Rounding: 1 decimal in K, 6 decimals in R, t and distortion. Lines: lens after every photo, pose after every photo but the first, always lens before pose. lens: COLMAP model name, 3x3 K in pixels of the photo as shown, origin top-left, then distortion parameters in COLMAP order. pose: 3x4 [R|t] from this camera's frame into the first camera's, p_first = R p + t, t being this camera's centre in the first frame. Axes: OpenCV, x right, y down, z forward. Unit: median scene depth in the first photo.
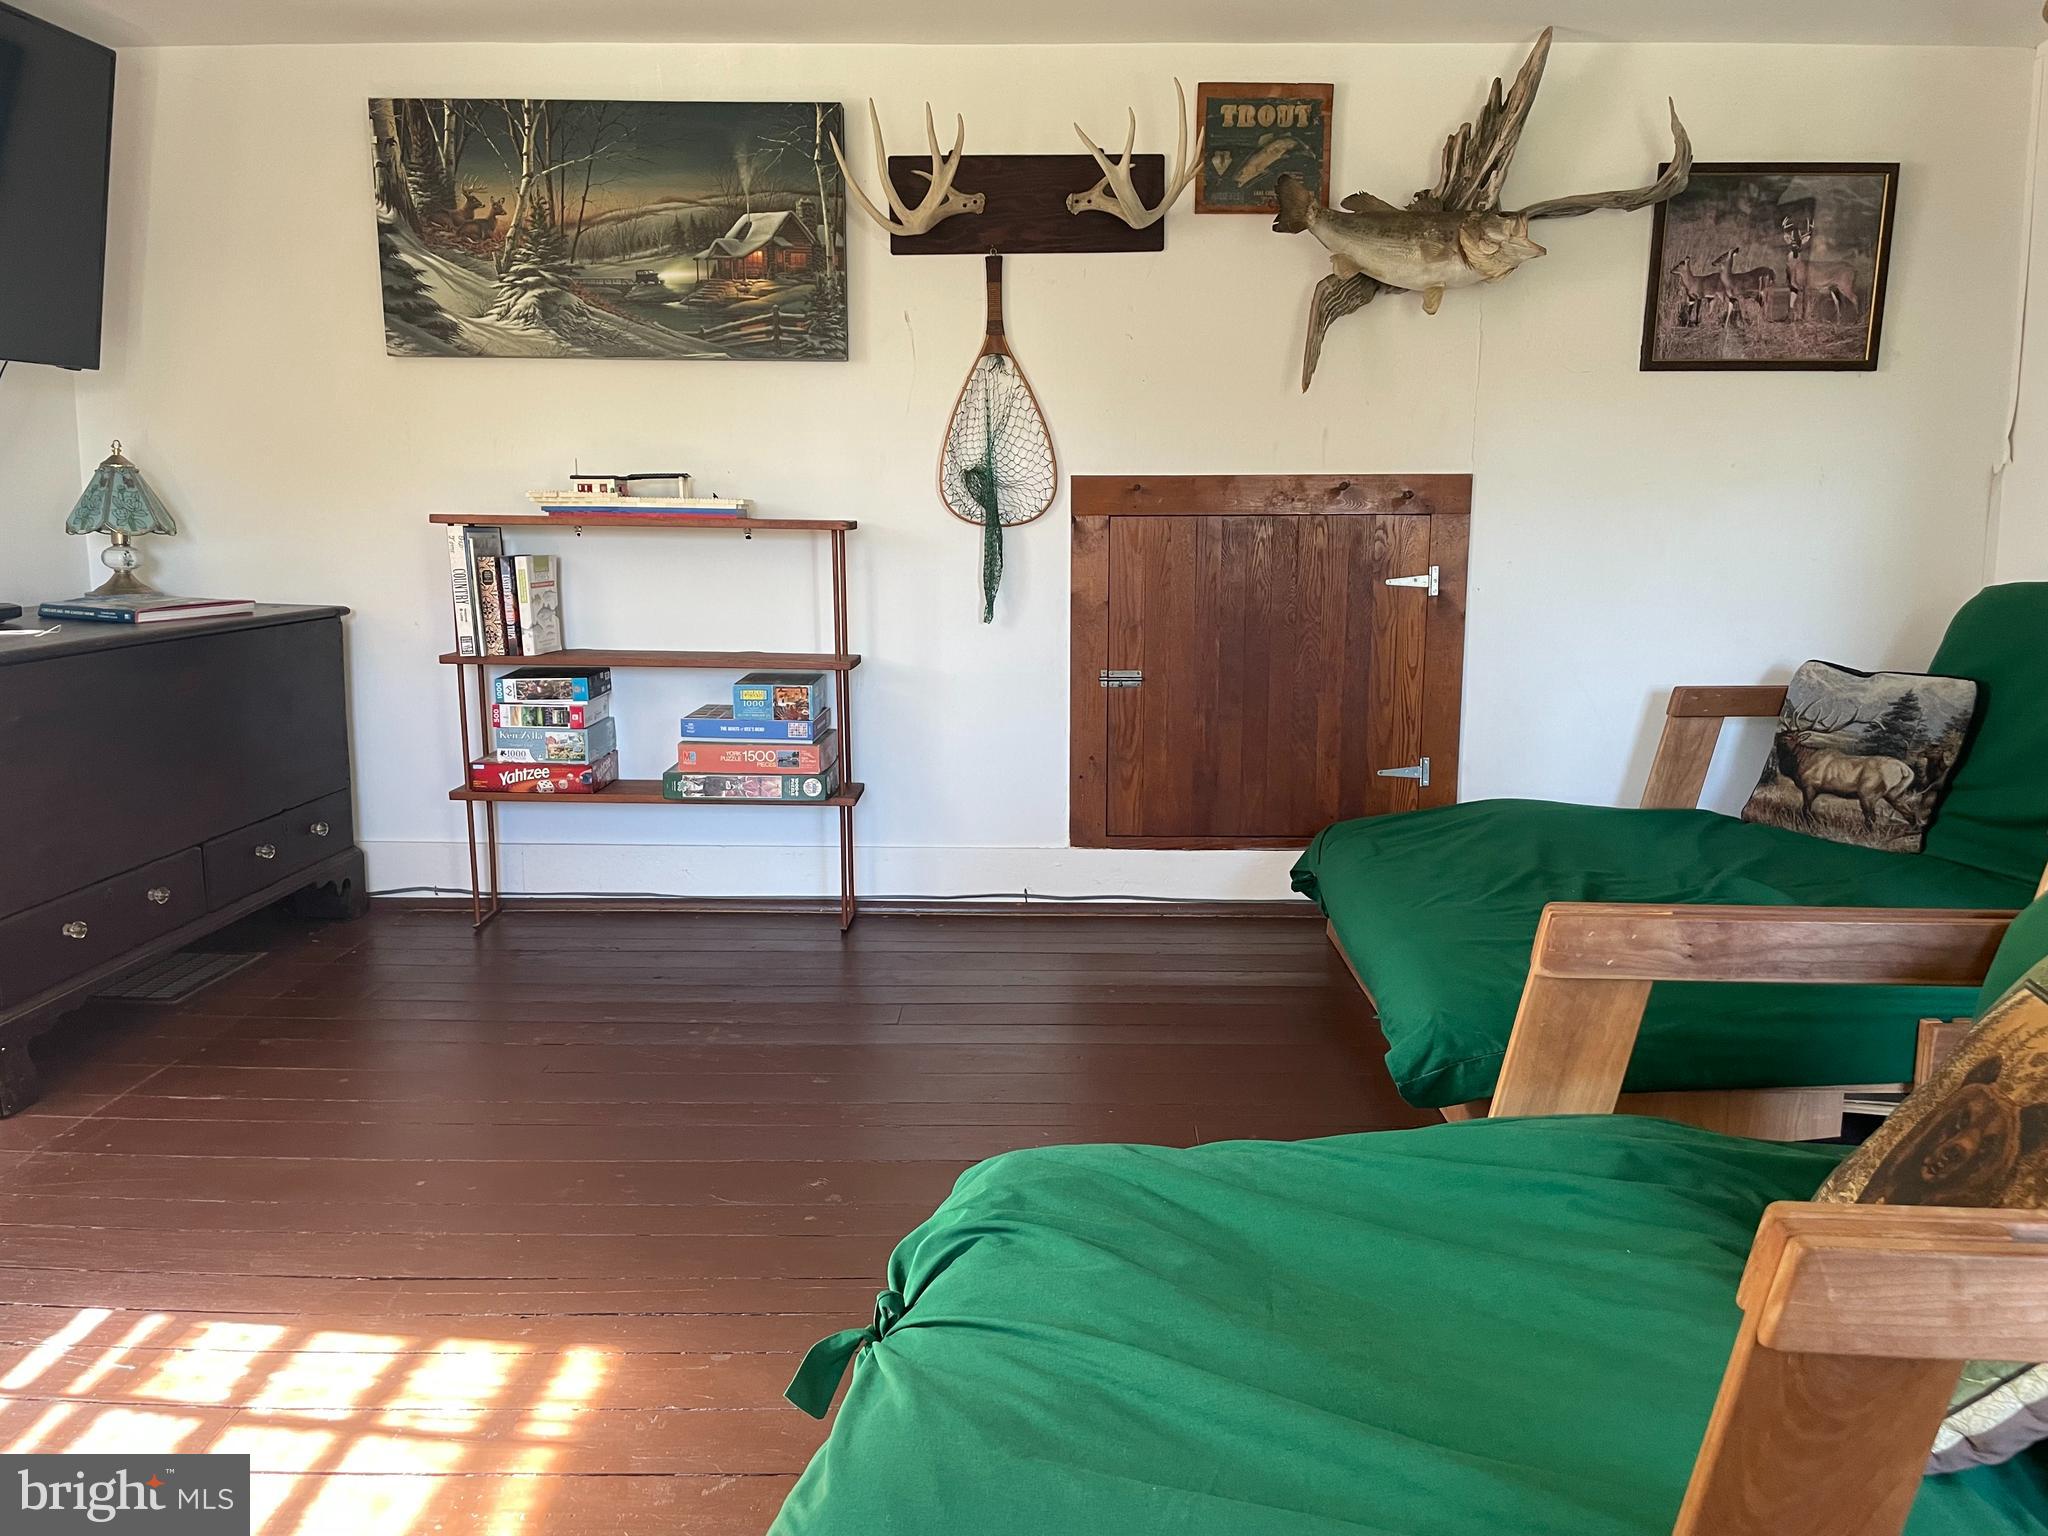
lens RADIAL K [[1557.6, 0, 1032.3], [0, 1557.6, 775.0], [0, 0, 1]] dist [0.084088, -0.107649]
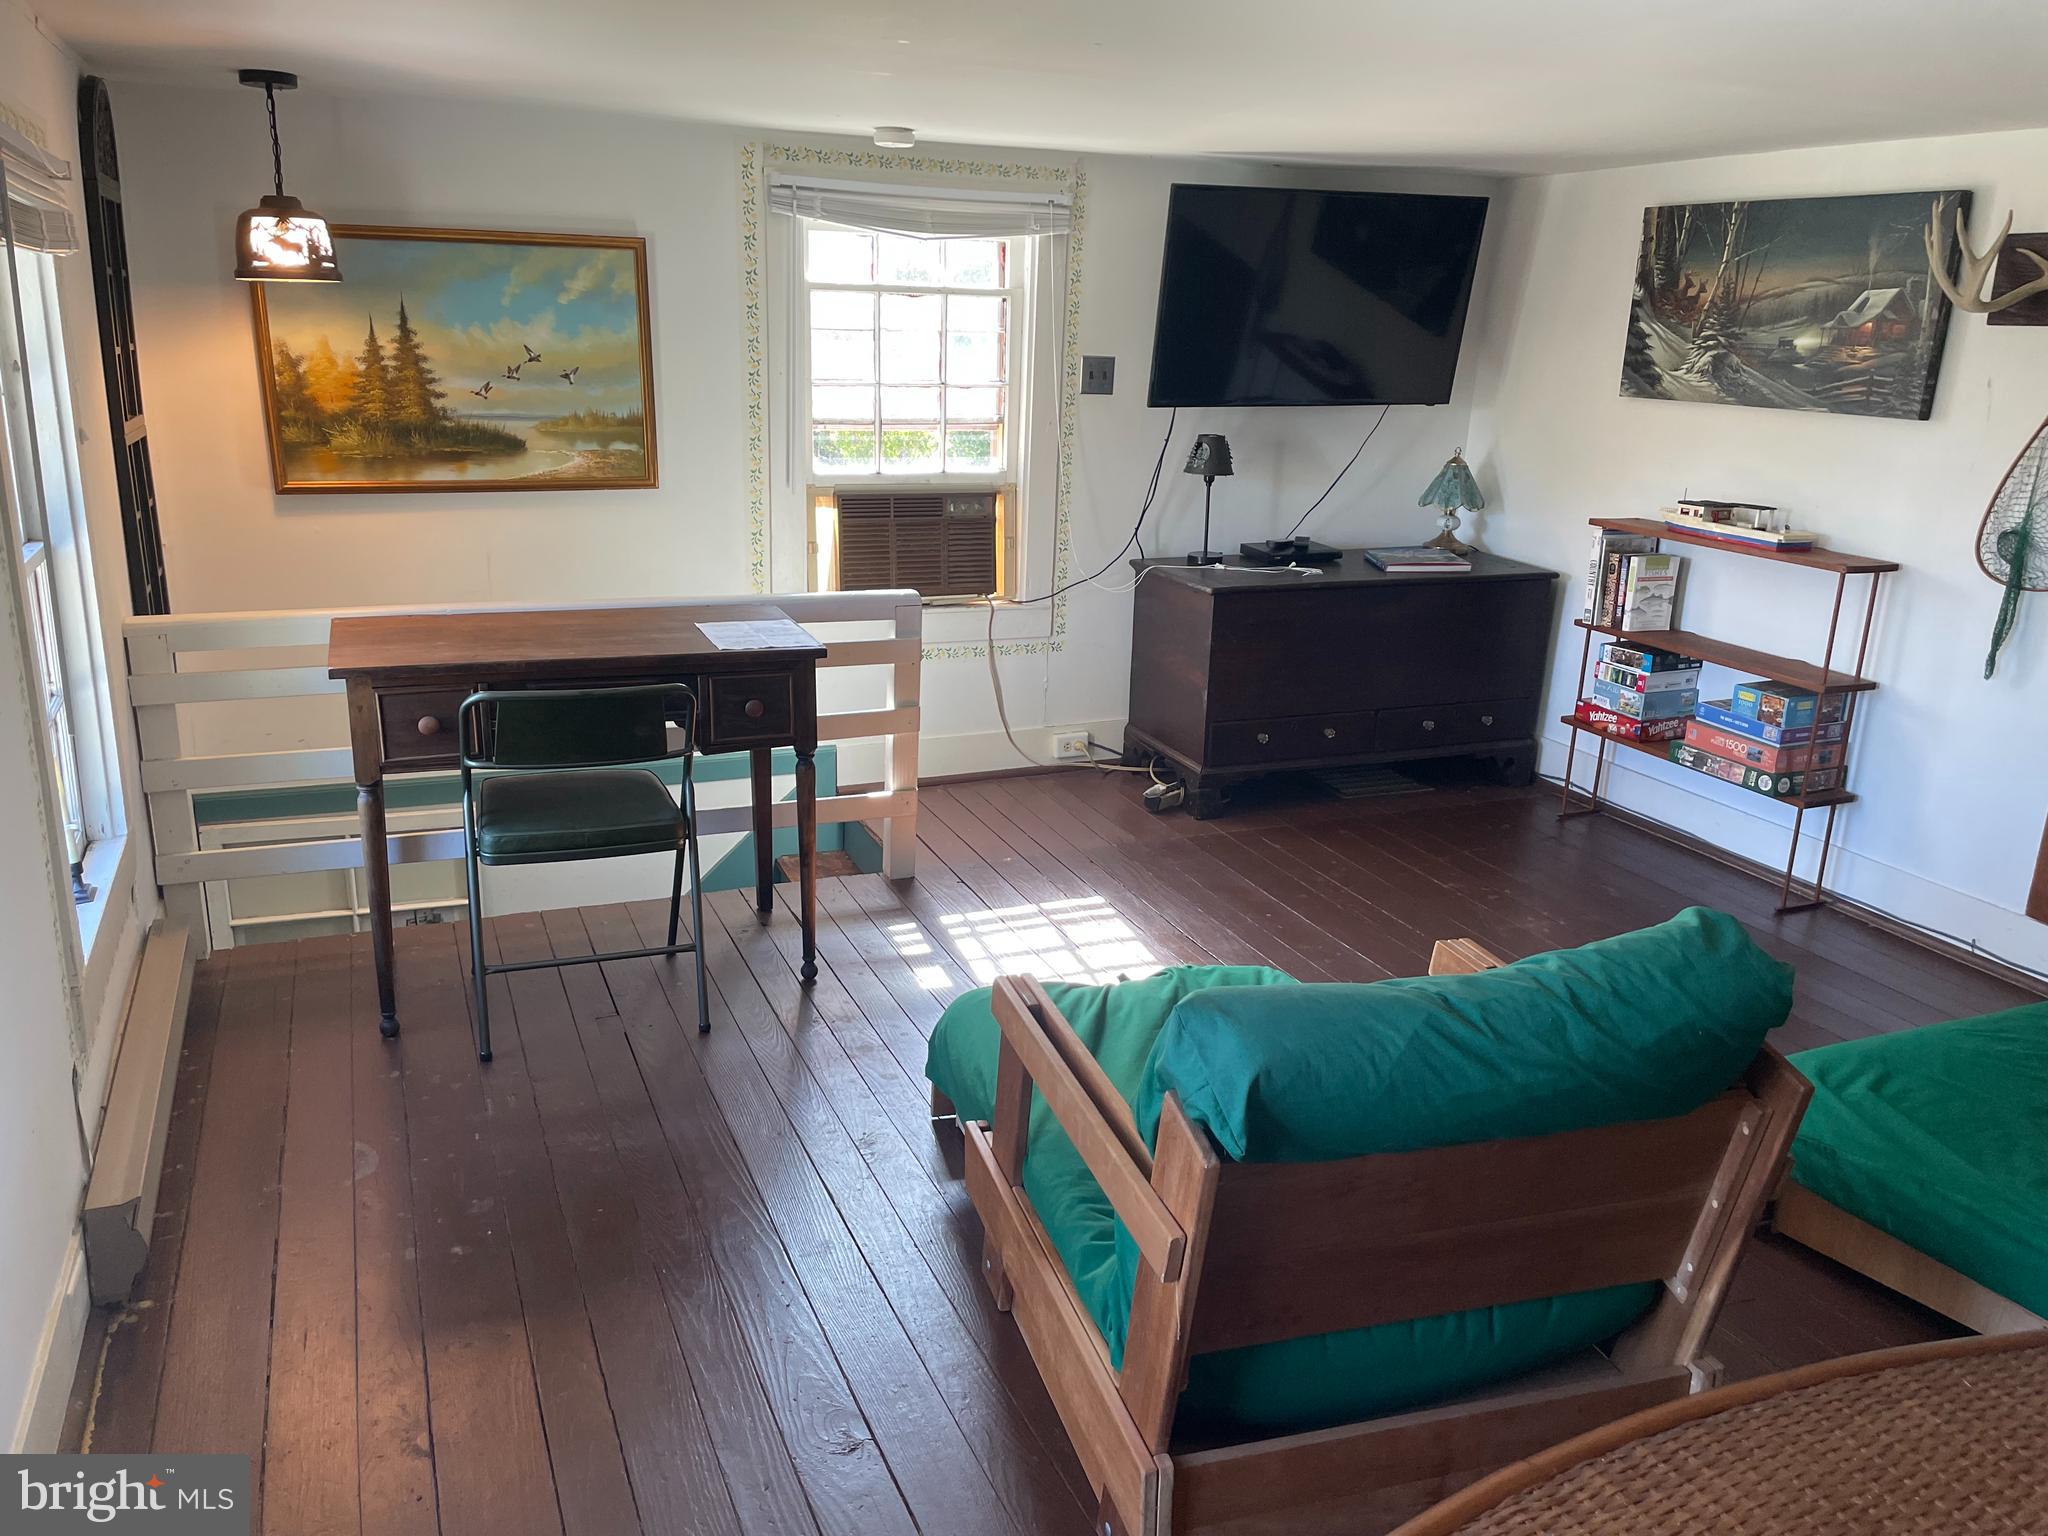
lens RADIAL K [[1557.6, 0, 1032.3], [0, 1557.6, 775.0], [0, 0, 1]] dist [0.084088, -0.107649]
pose [[0.412048, 0.266016, -0.871465, 0.668649], [-0.183587, 0.961056, 0.206560, -0.141813], [0.892475, 0.074877, 0.444839, -0.035552]]
